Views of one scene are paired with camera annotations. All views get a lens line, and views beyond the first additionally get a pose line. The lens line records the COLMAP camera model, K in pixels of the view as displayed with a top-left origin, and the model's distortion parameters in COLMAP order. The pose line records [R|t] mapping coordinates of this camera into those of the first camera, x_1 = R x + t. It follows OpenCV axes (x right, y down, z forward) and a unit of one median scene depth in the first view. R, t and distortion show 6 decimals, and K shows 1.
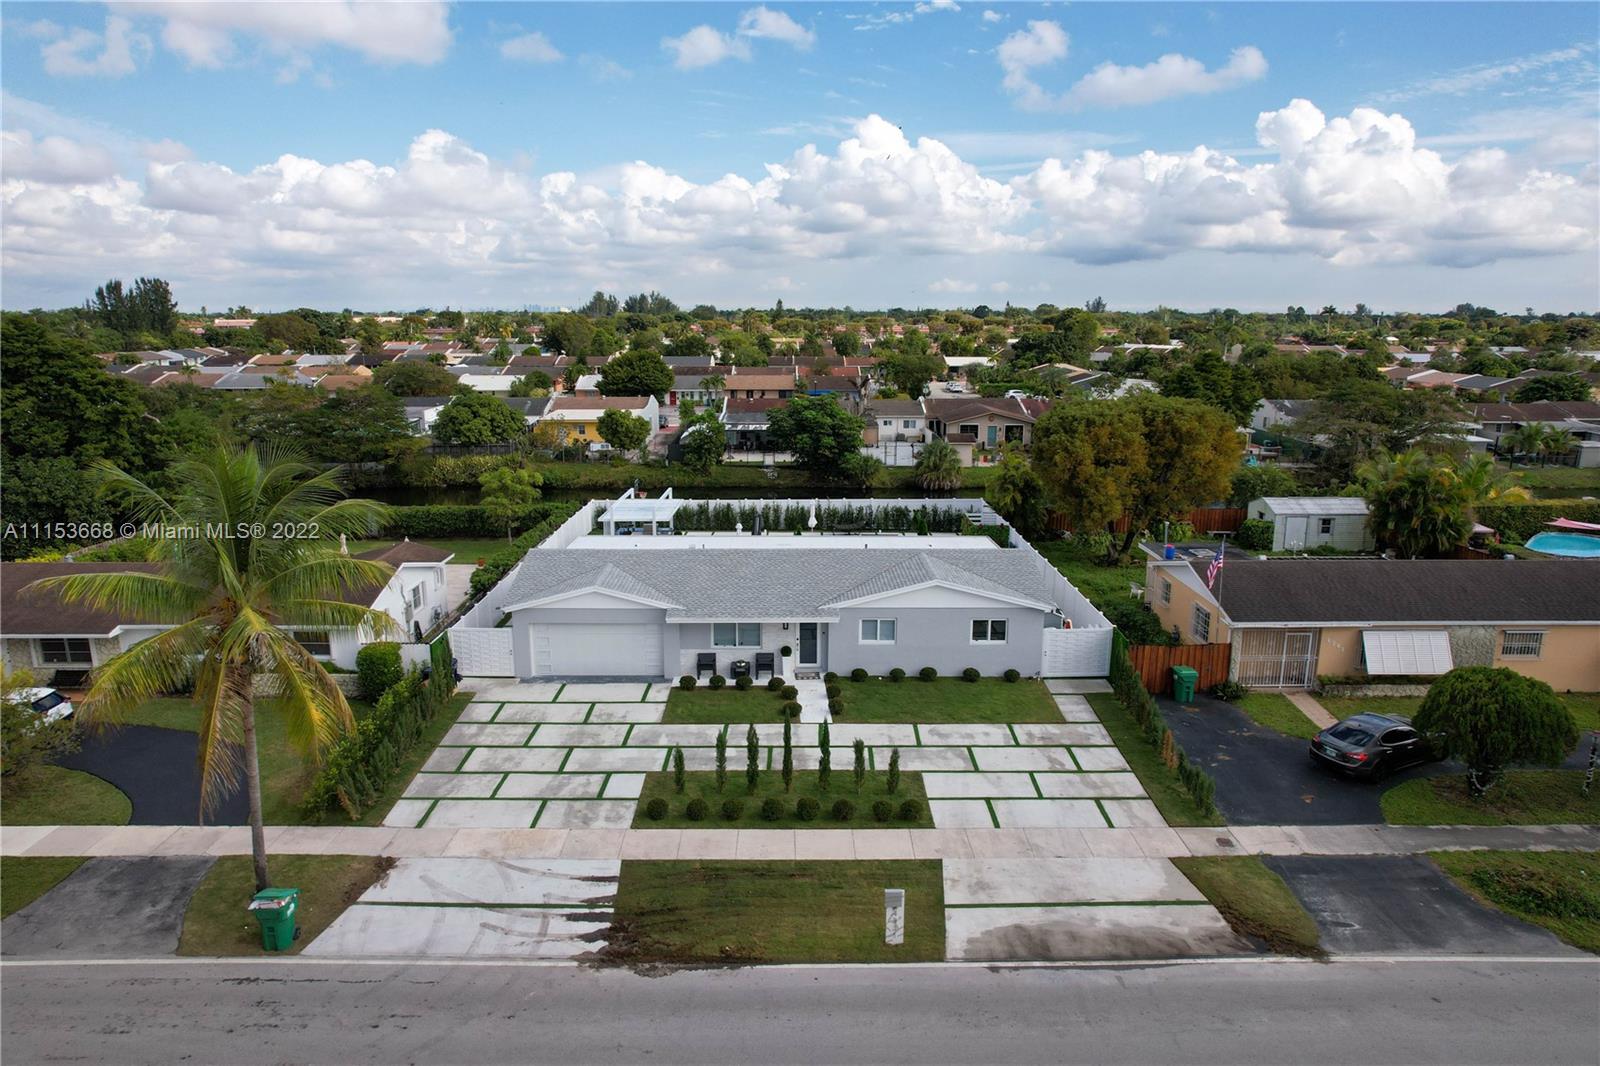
lens RADIAL K [[1013.8, 0, 792.4], [0, 1013.8, 533.7], [0, 0, 1]] dist [-0.085397, 0.072249]
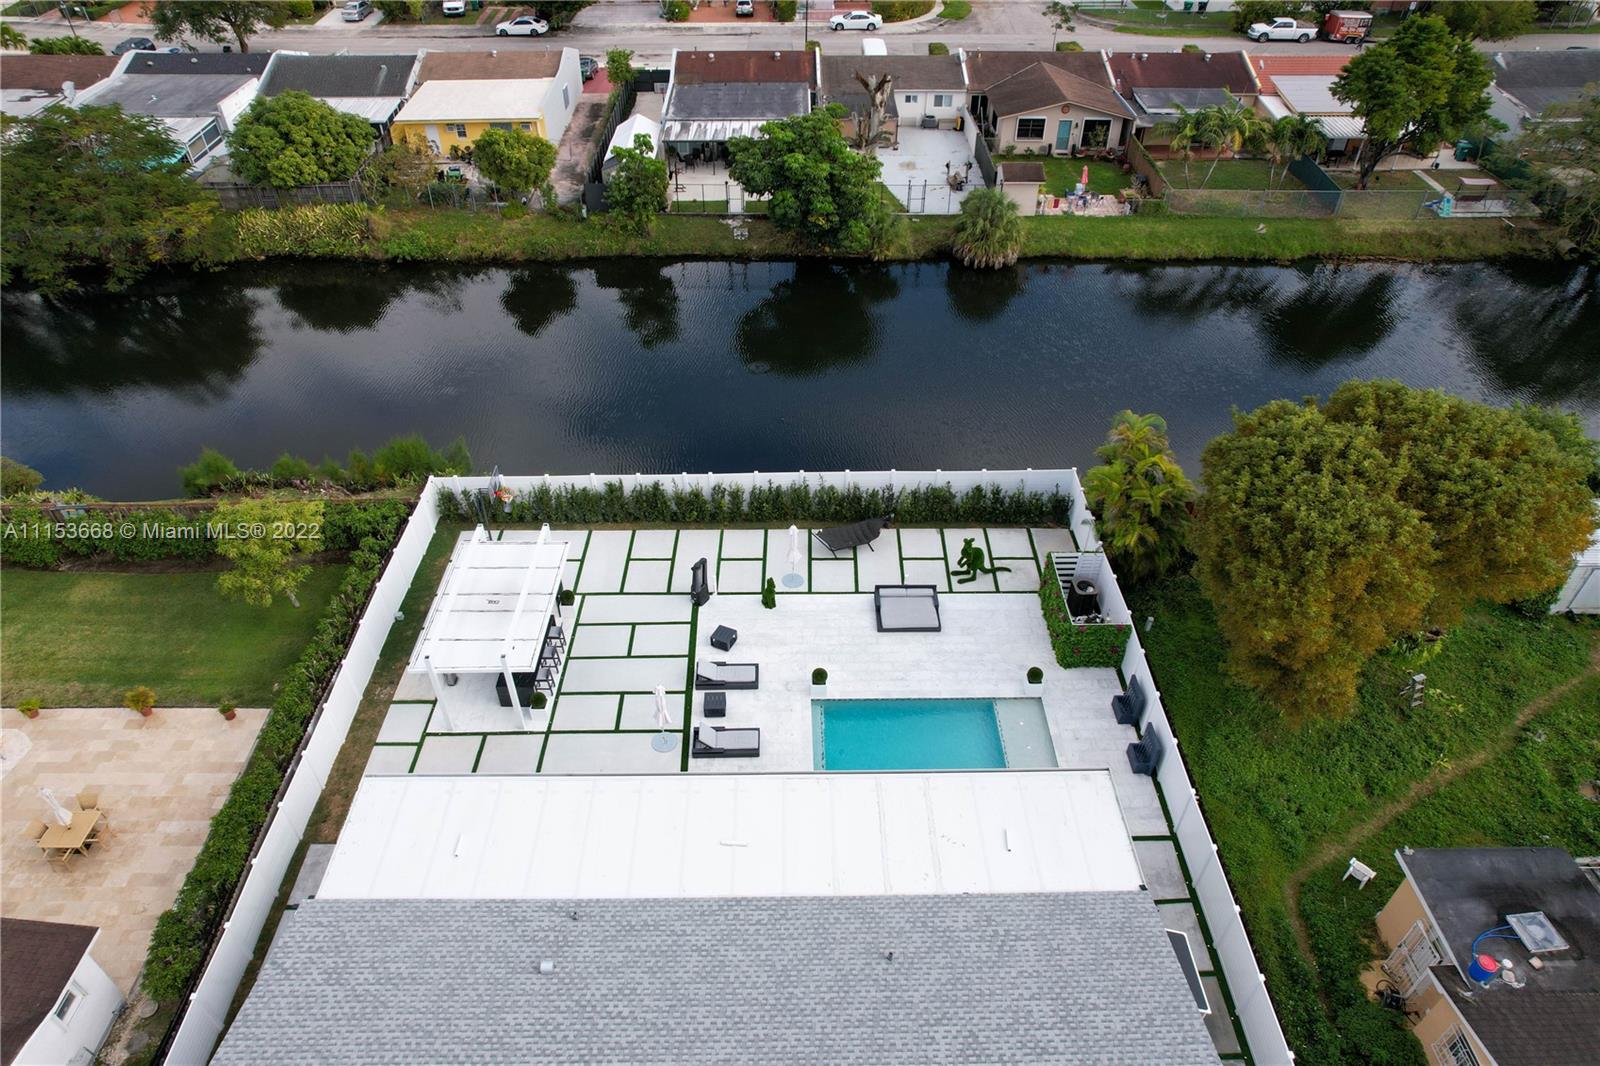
lens RADIAL K [[1013.8, 0, 792.4], [0, 1013.8, 533.7], [0, 0, 1]] dist [-0.085397, 0.072249]
pose [[0.999976, -0.004809, 0.004957, 0.026987], [0.001955, 0.885444, 0.464741, -0.498562], [-0.006624, -0.464720, 0.885433, 0.801466]]
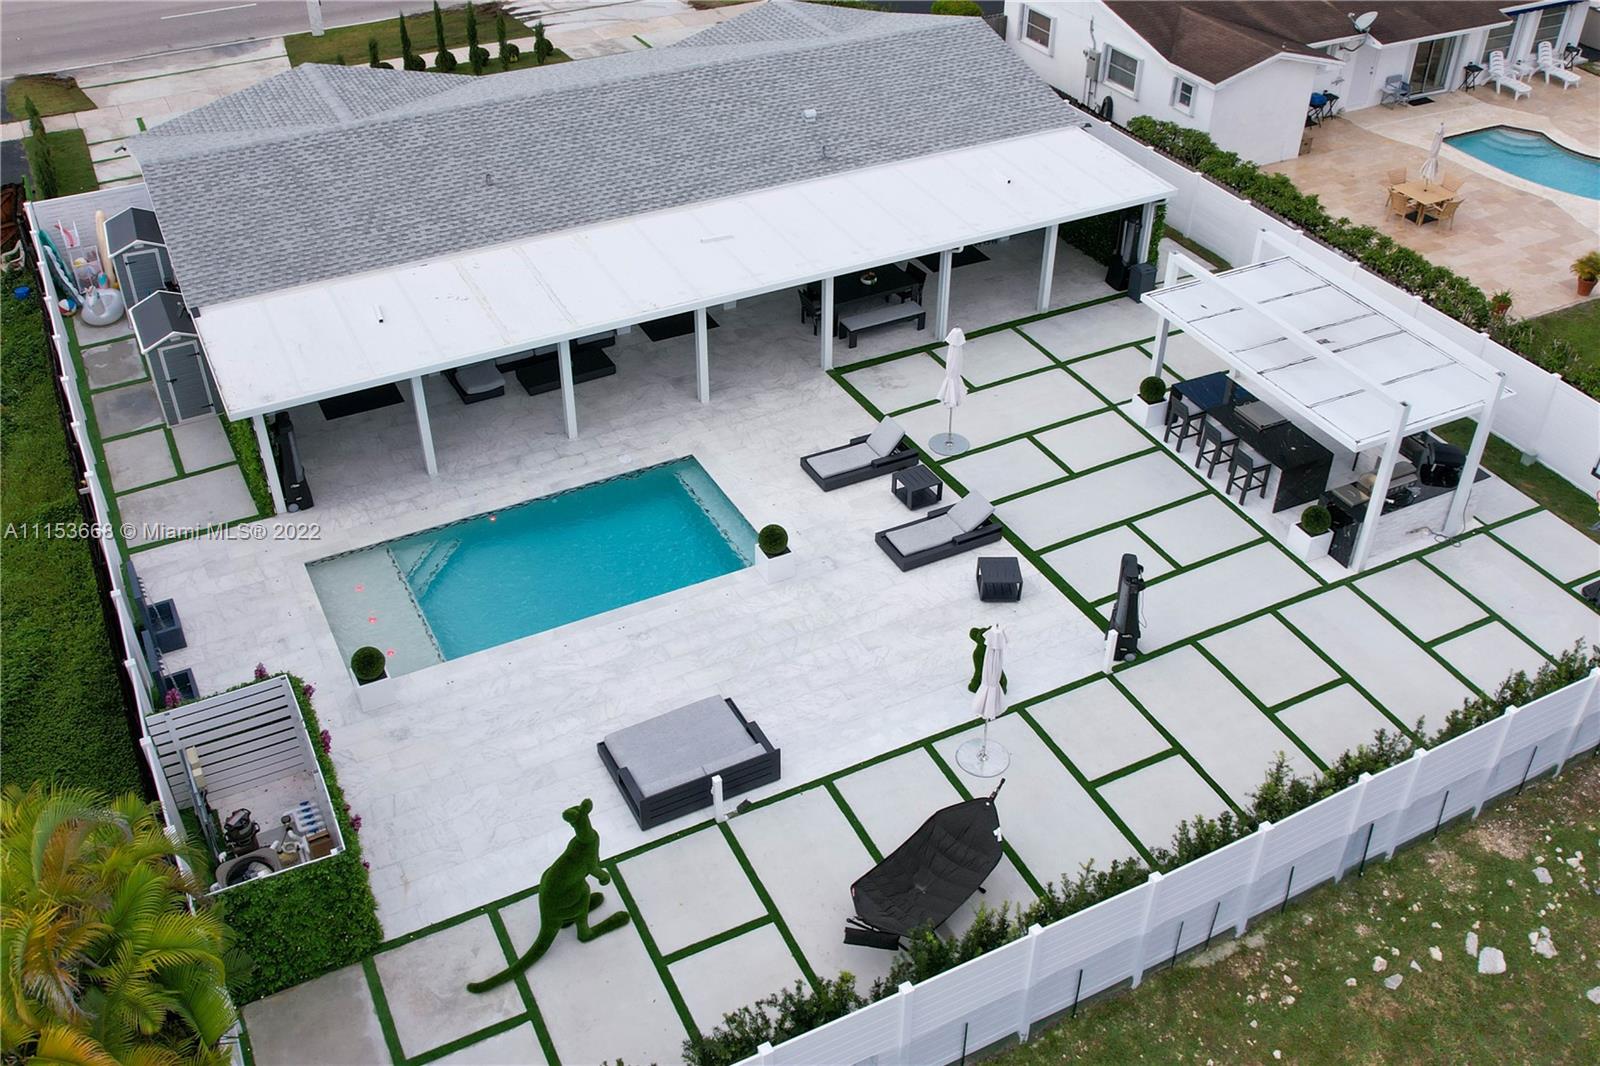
lens RADIAL K [[1484.9, 0, 800.0], [0, 1484.9, 533.0], [0, 0, 1]] dist [-0.055756, 0.010228]
pose [[-0.888343, 0.264138, -0.375603, 0.301548], [-0.108171, 0.674585, 0.730229, -0.481841], [0.446258, 0.689323, -0.570691, 1.923854]]
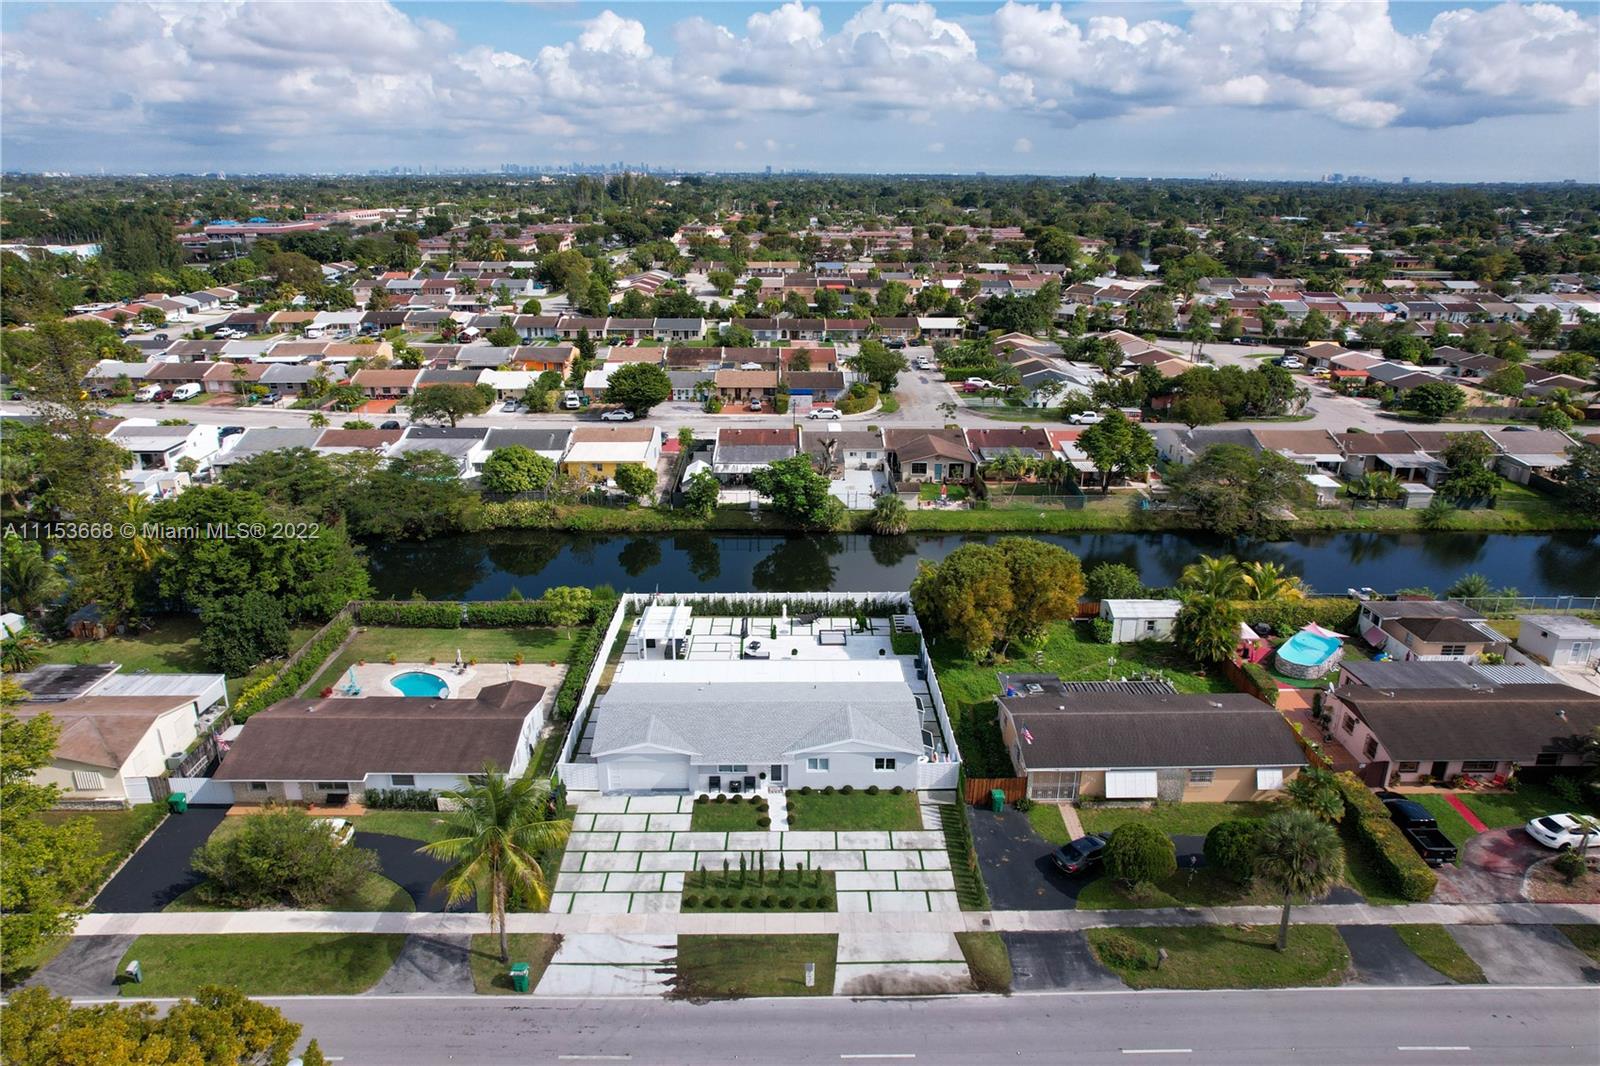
lens RADIAL K [[1013.8, 0, 792.4], [0, 1013.8, 533.7], [0, 0, 1]] dist [-0.085397, 0.072249]
pose [[0.999930, 0.000338, 0.011855, 0.023907], [-0.001814, 0.992199, 0.124651, -0.504569], [-0.011721, -0.124663, 0.992130, -0.618202]]
